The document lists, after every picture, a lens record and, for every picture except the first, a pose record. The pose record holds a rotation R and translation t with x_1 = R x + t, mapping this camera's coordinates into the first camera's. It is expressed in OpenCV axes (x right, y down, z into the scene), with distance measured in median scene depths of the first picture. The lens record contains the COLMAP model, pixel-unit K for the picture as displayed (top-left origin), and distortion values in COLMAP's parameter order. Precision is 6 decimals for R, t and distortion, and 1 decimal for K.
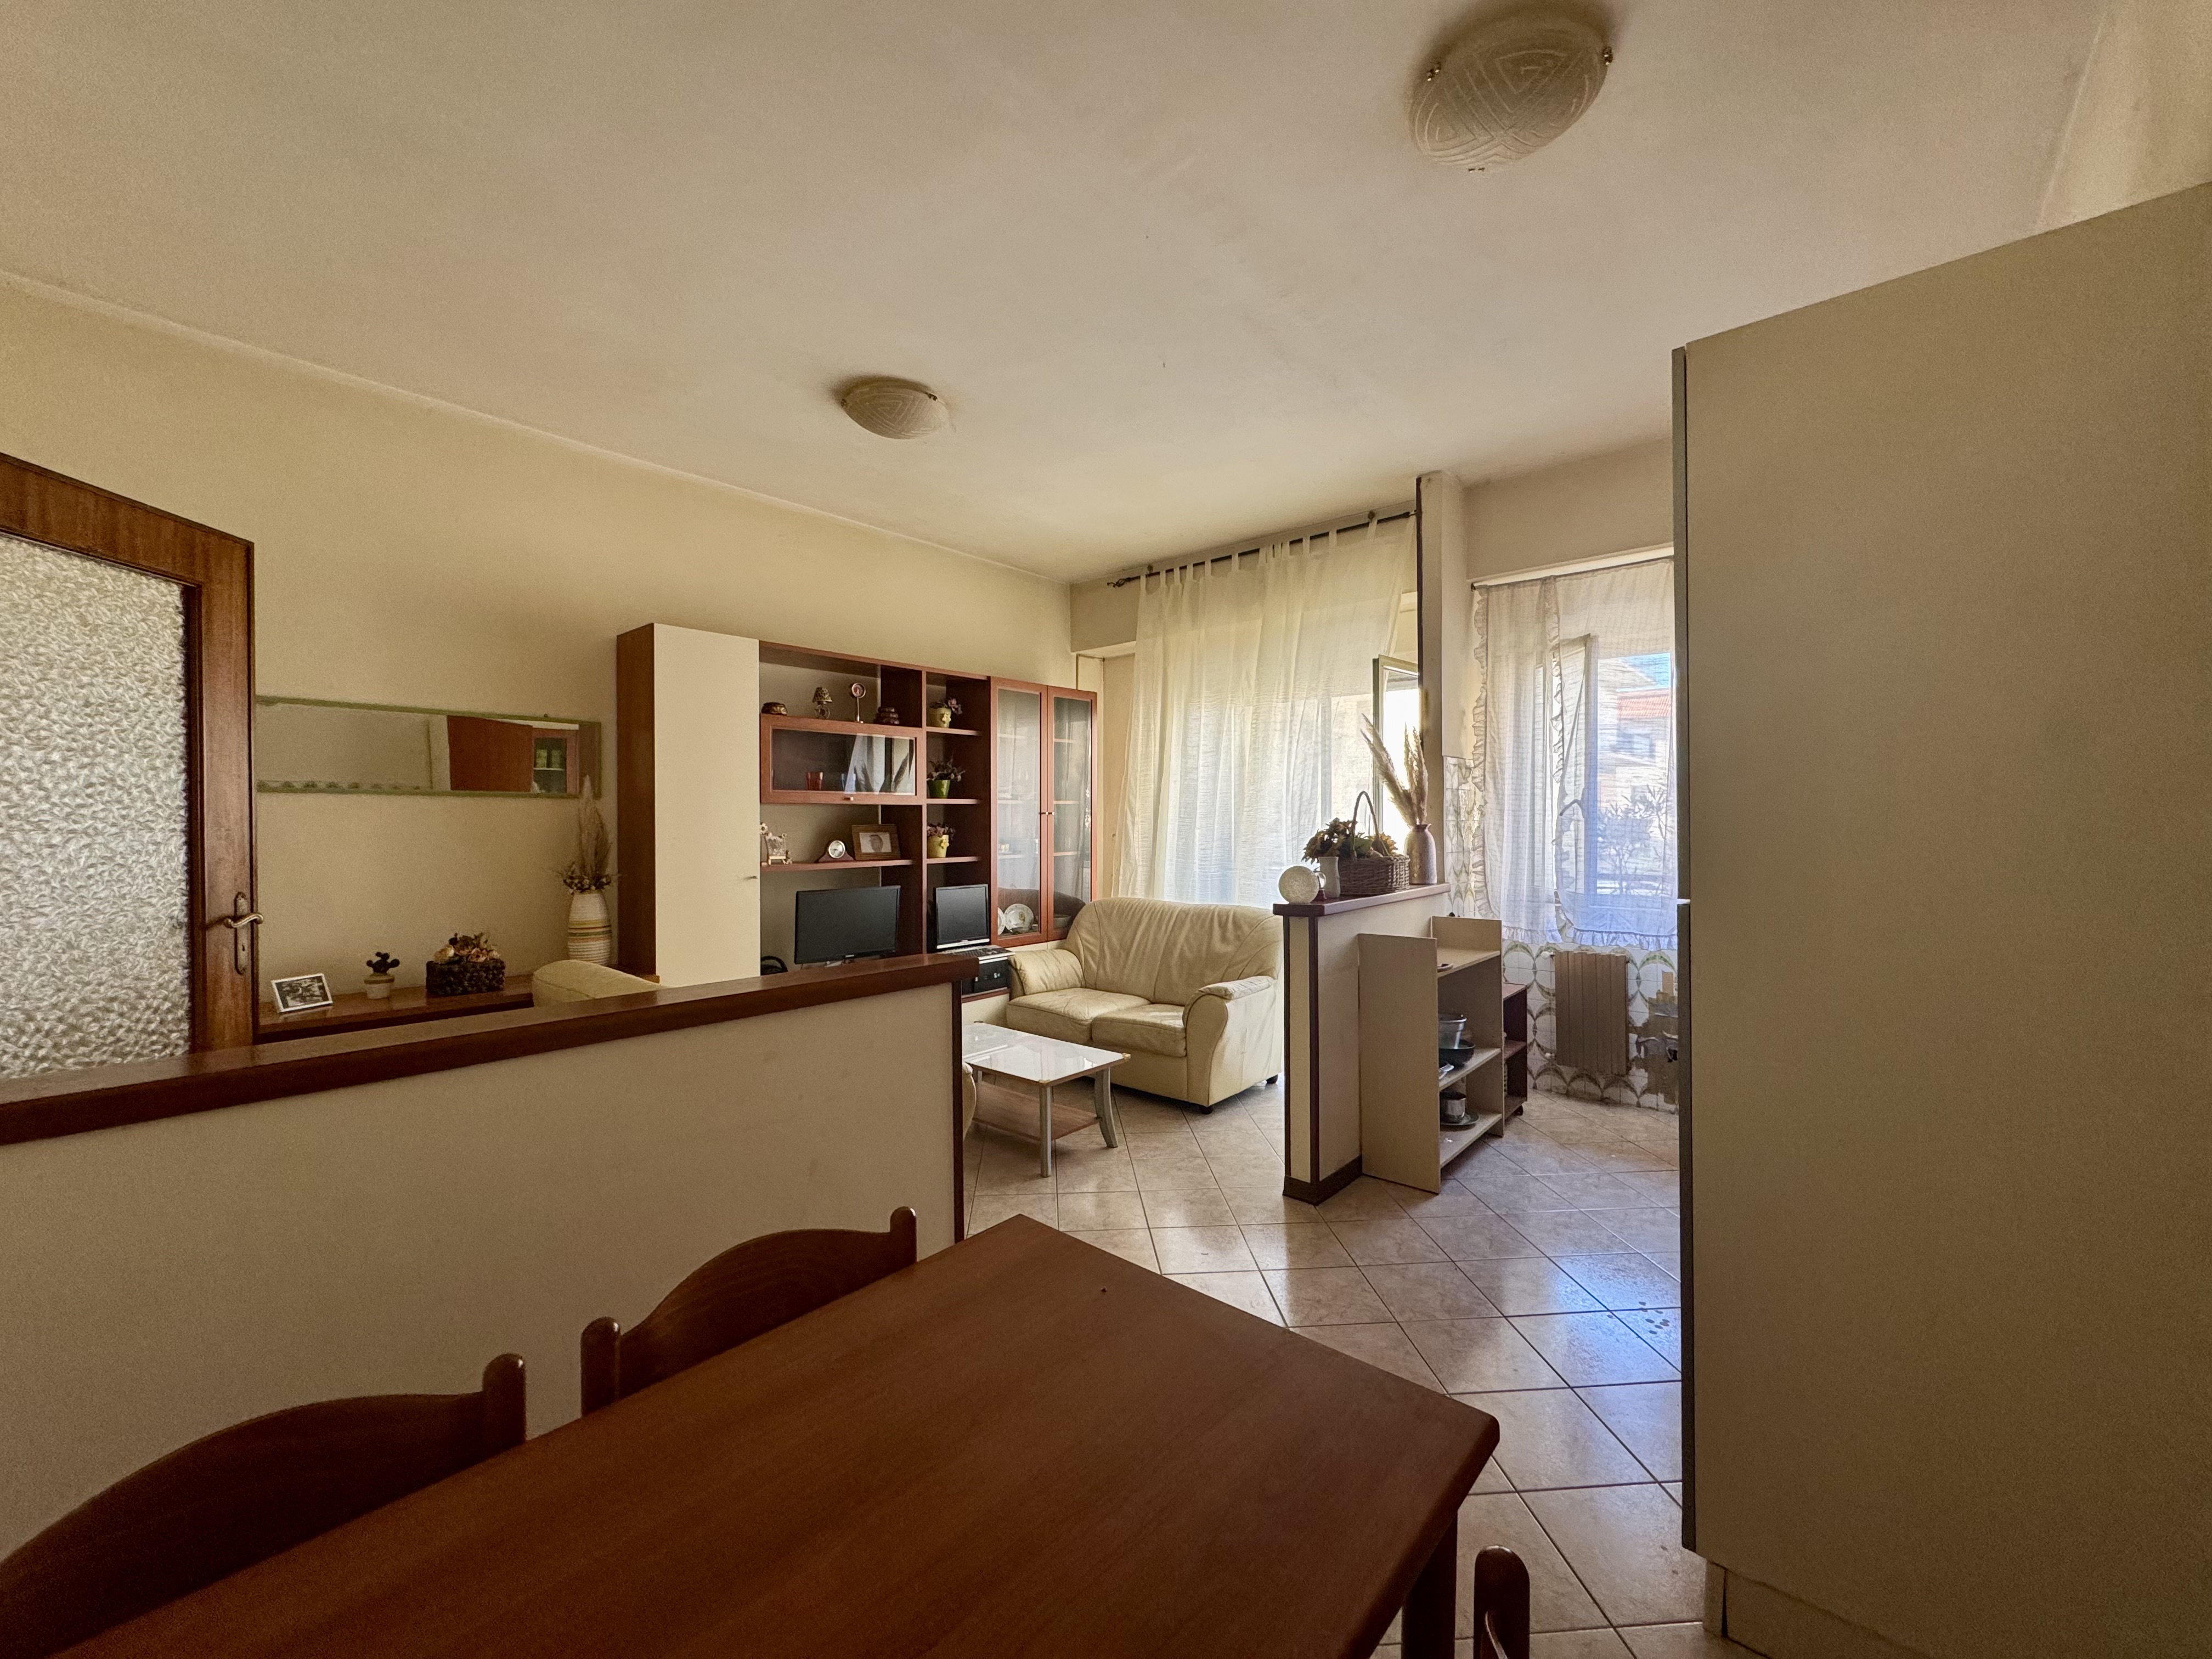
lens RADIAL K [[880.5, 0, 1106.0], [0, 880.5, 829.5], [0, 0, 1]] dist [0.000002, -0.000049]
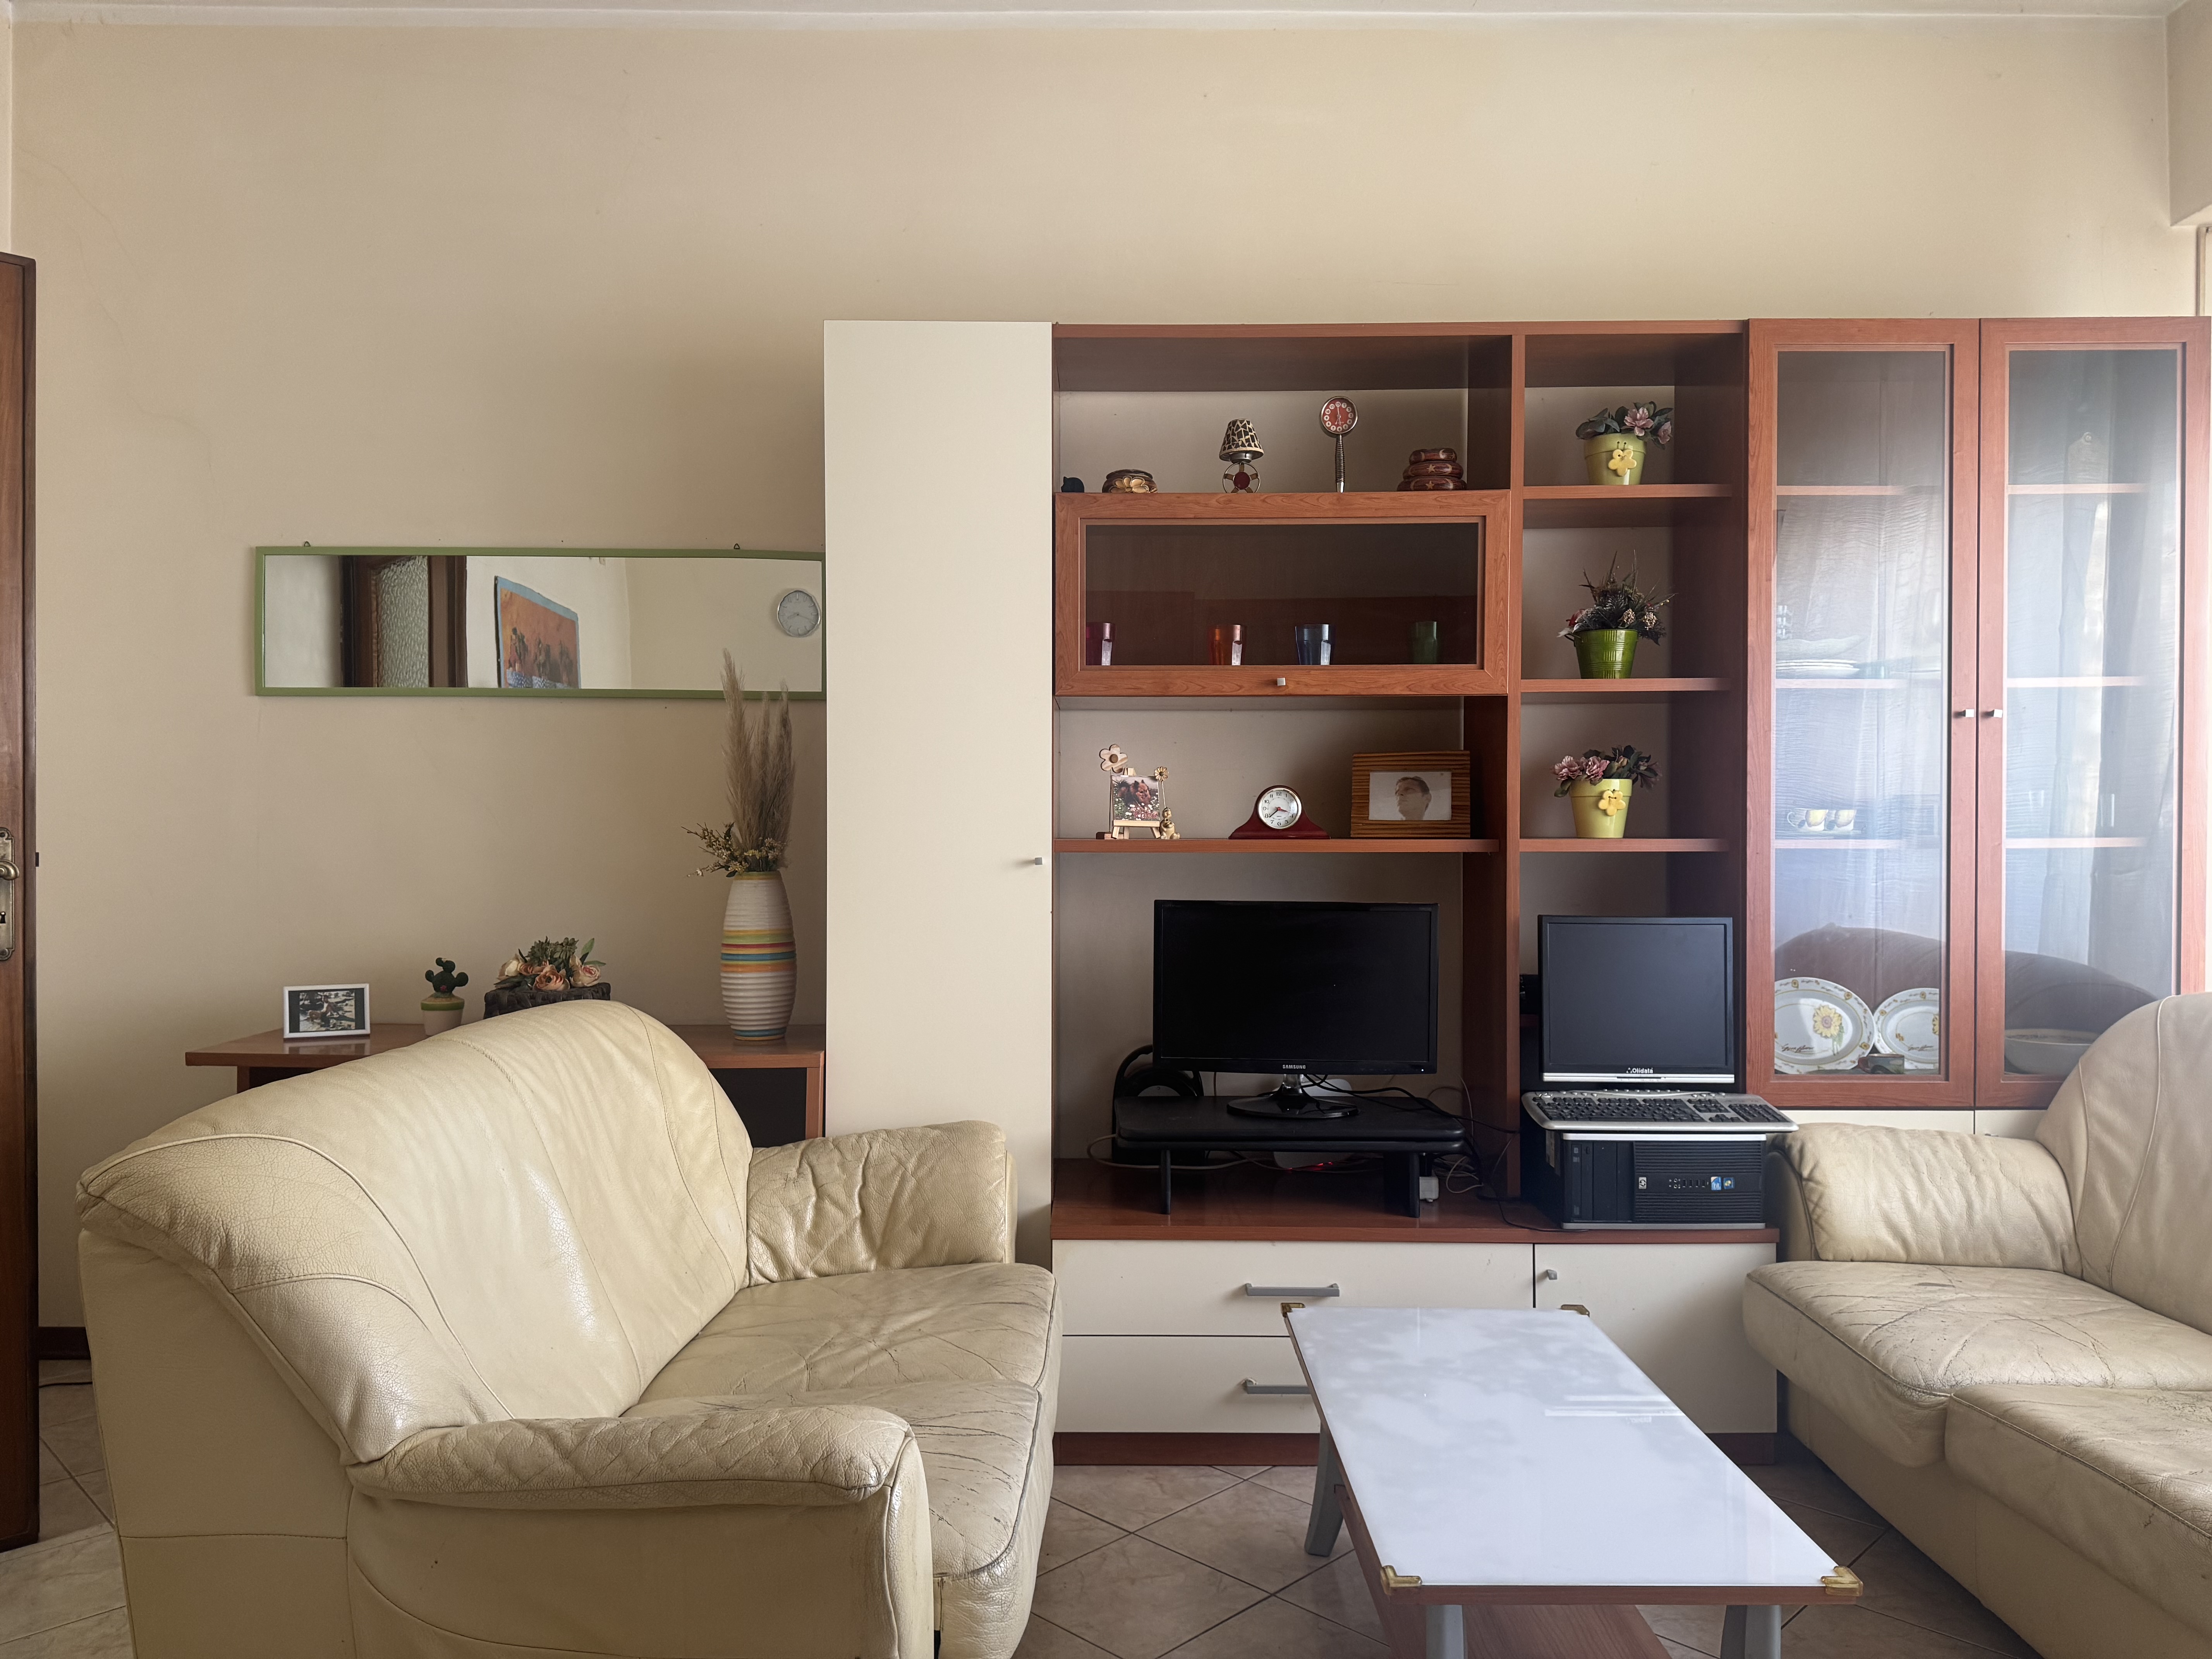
lens RADIAL K [[1548.9, 0, 1103.3], [0, 1548.9, 840.9], [0, 0, 1]] dist [0.167683, -0.212173]
pose [[0.654354, 0.002058, -0.756186, 0.189134], [-0.011377, 0.999910, -0.007123, 0.042331], [0.756103, 0.013265, 0.654318, 0.431136]]
